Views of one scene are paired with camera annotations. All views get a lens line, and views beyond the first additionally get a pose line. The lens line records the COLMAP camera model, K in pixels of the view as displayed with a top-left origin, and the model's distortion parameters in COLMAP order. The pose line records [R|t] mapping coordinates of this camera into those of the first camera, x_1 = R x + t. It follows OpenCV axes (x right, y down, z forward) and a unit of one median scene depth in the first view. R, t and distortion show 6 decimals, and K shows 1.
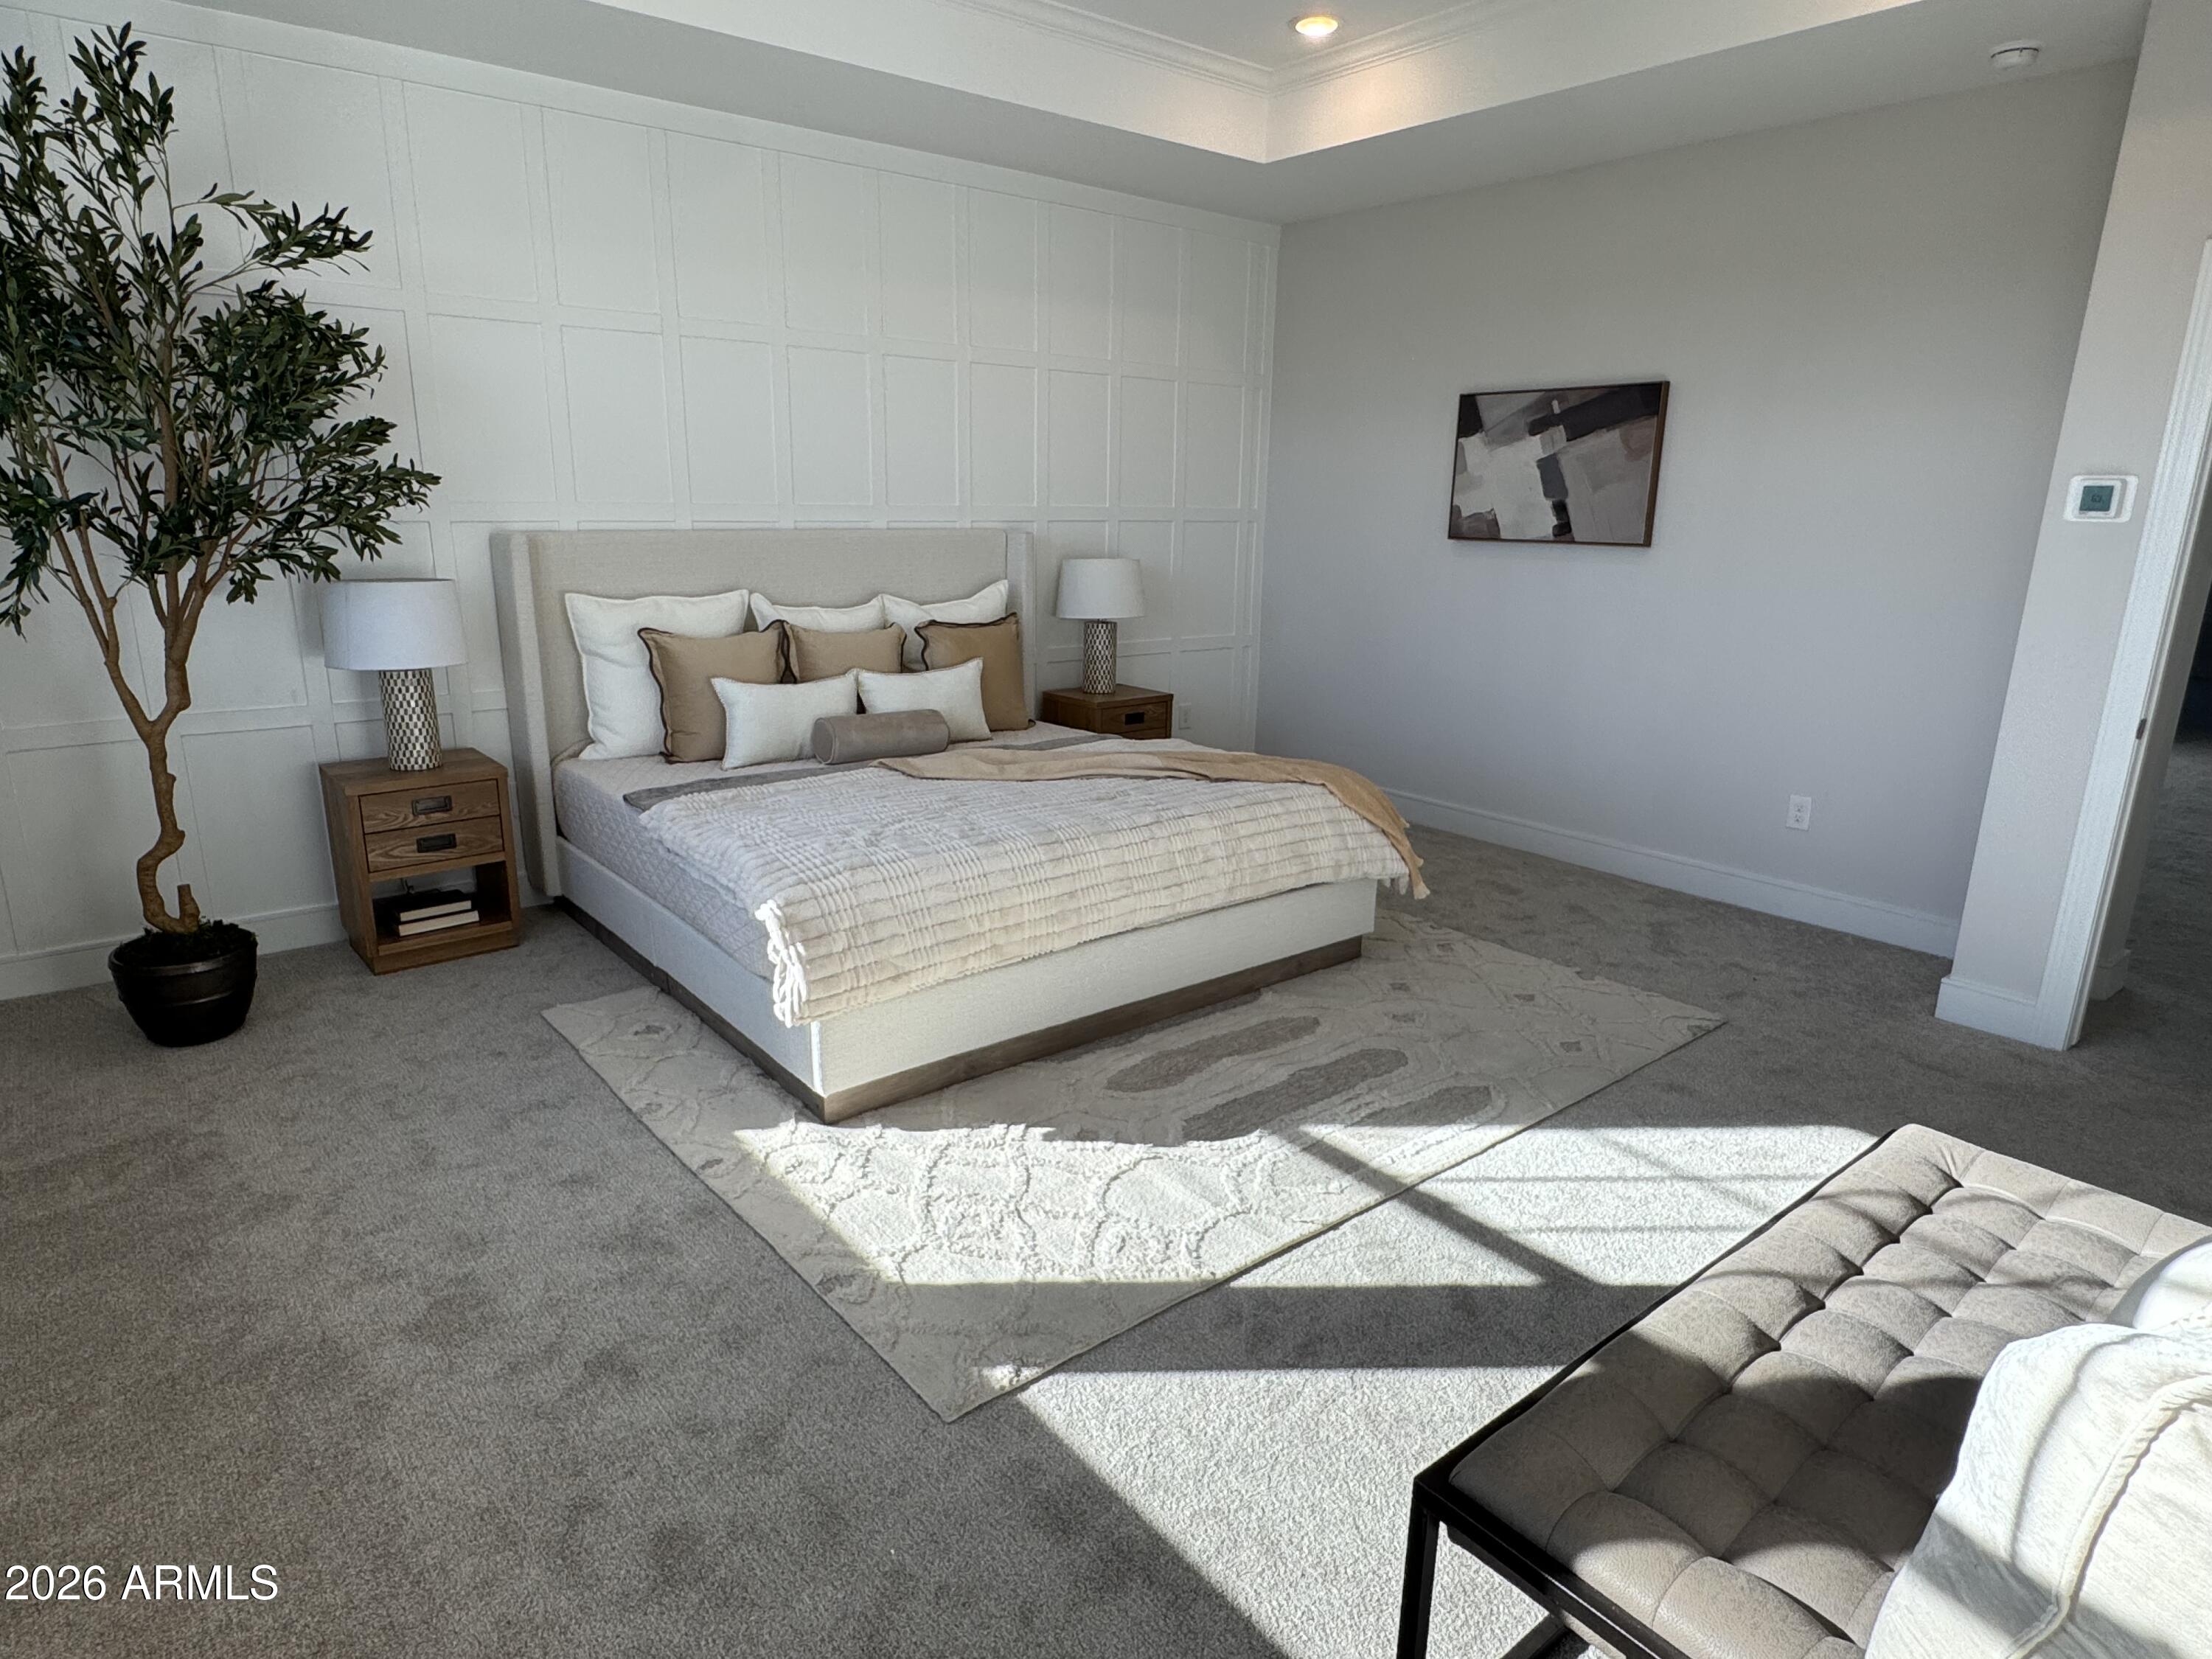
lens RADIAL K [[1267.6, 0, 1106.0], [0, 1267.6, 829.5], [0, 0, 1]] dist [0.040409, 0.000588]
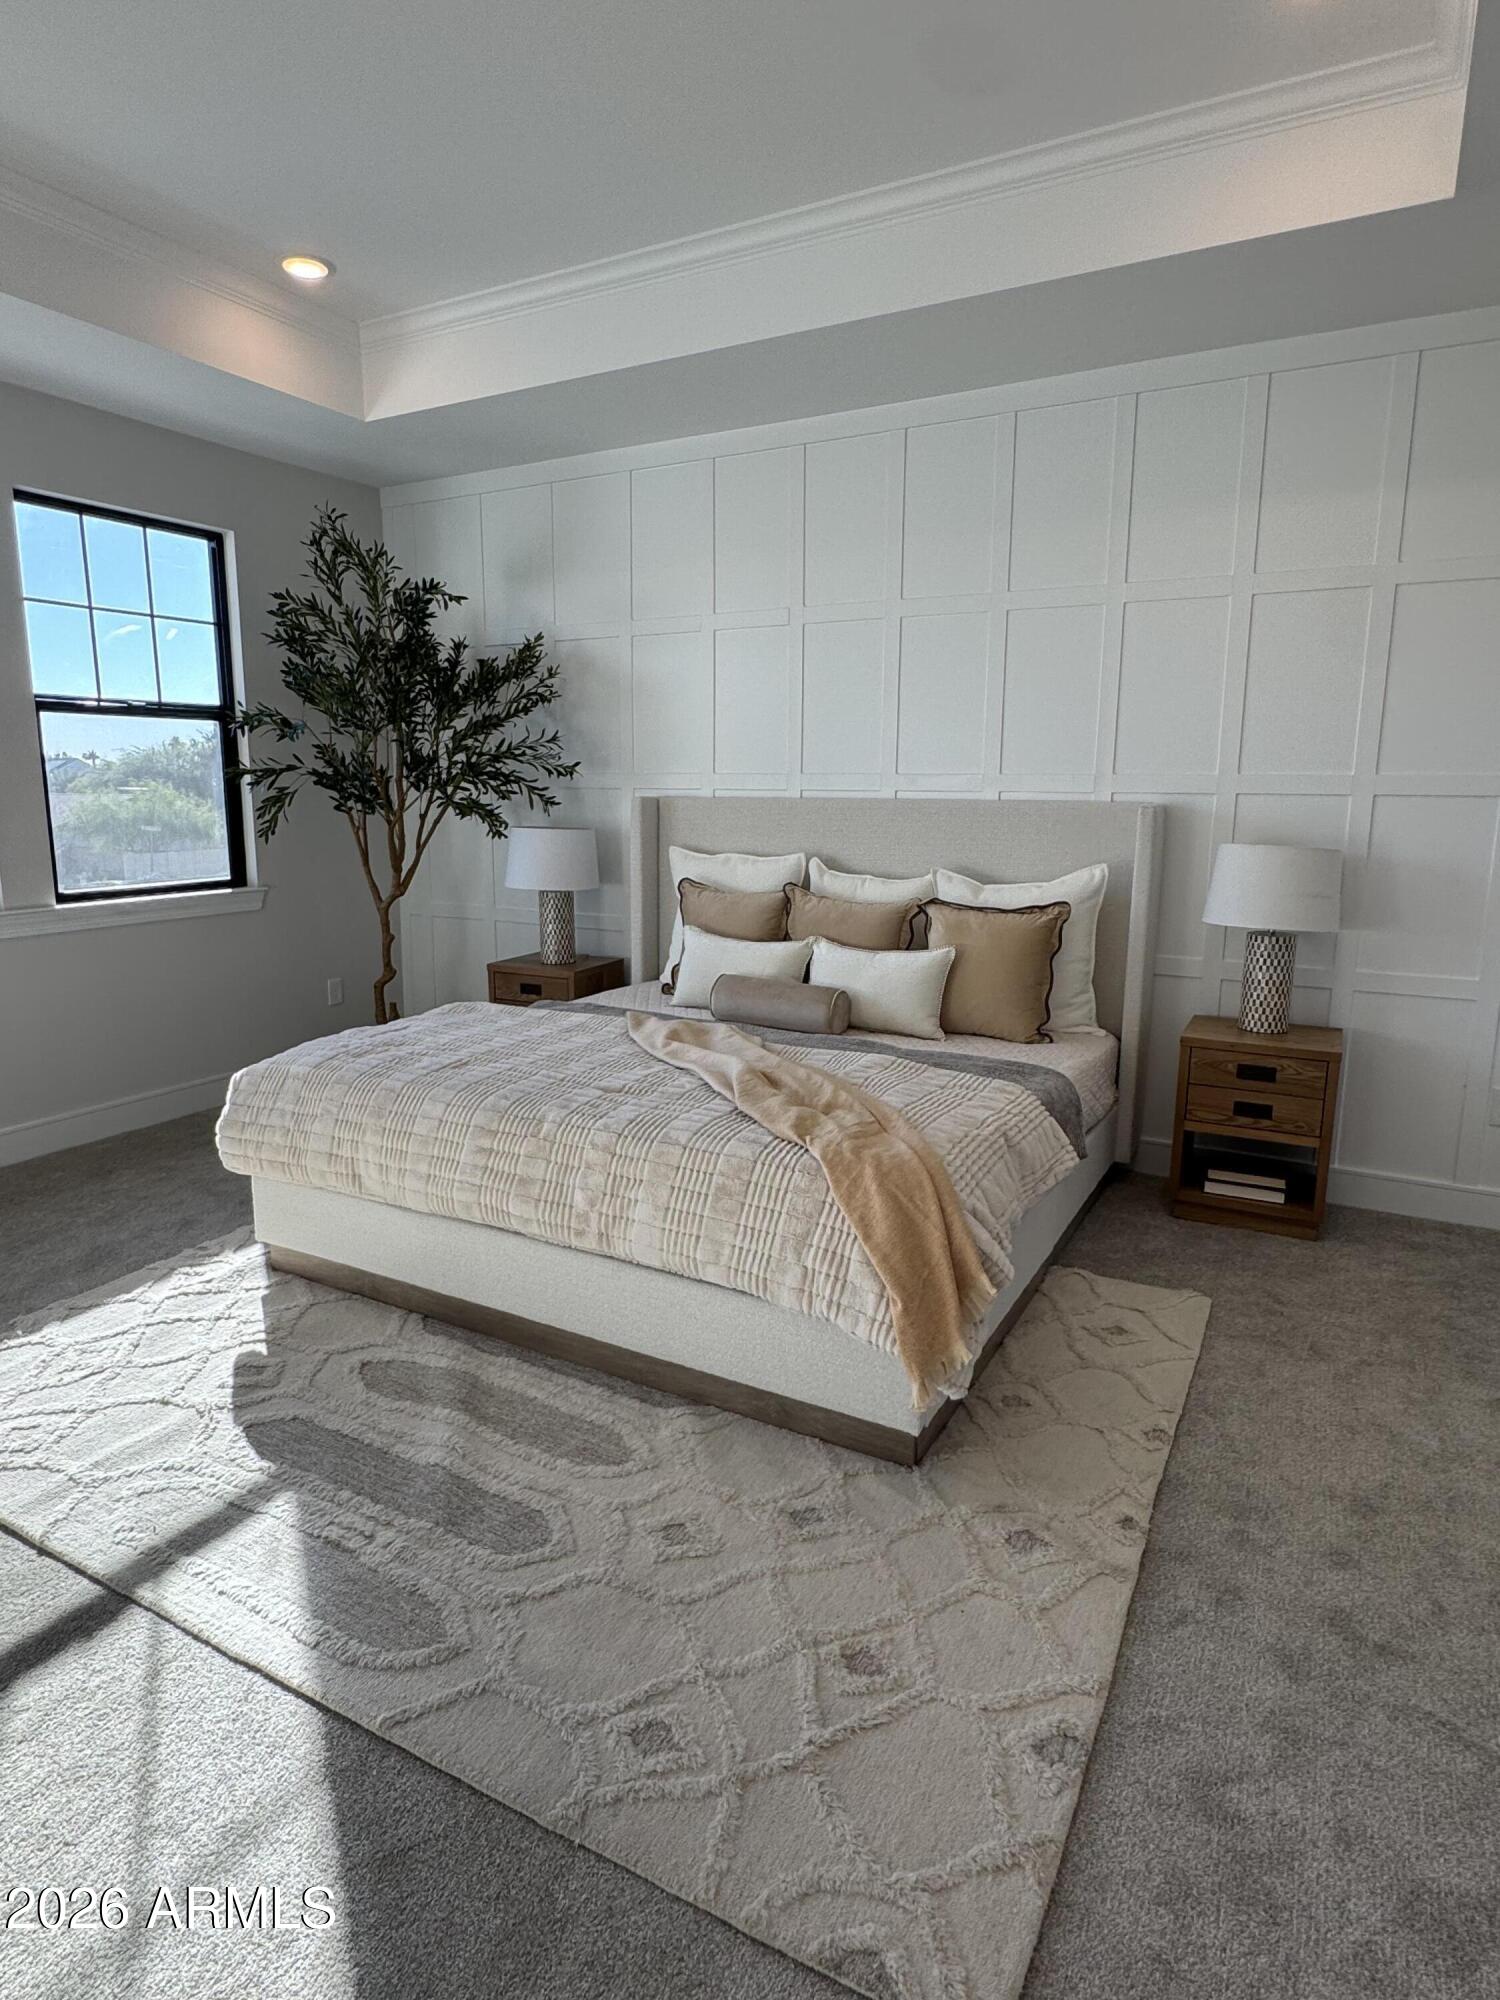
lens RADIAL K [[1158.5, 0, 750.0], [0, 1158.5, 1000.0], [0, 0, 1]] dist [-0.000616, 0.002484]
pose [[0.375563, 0.152789, -0.914116, 0.724009], [-0.246356, 0.967292, 0.060462, -0.146947], [0.893454, 0.202491, 0.400920, 0.749603]]
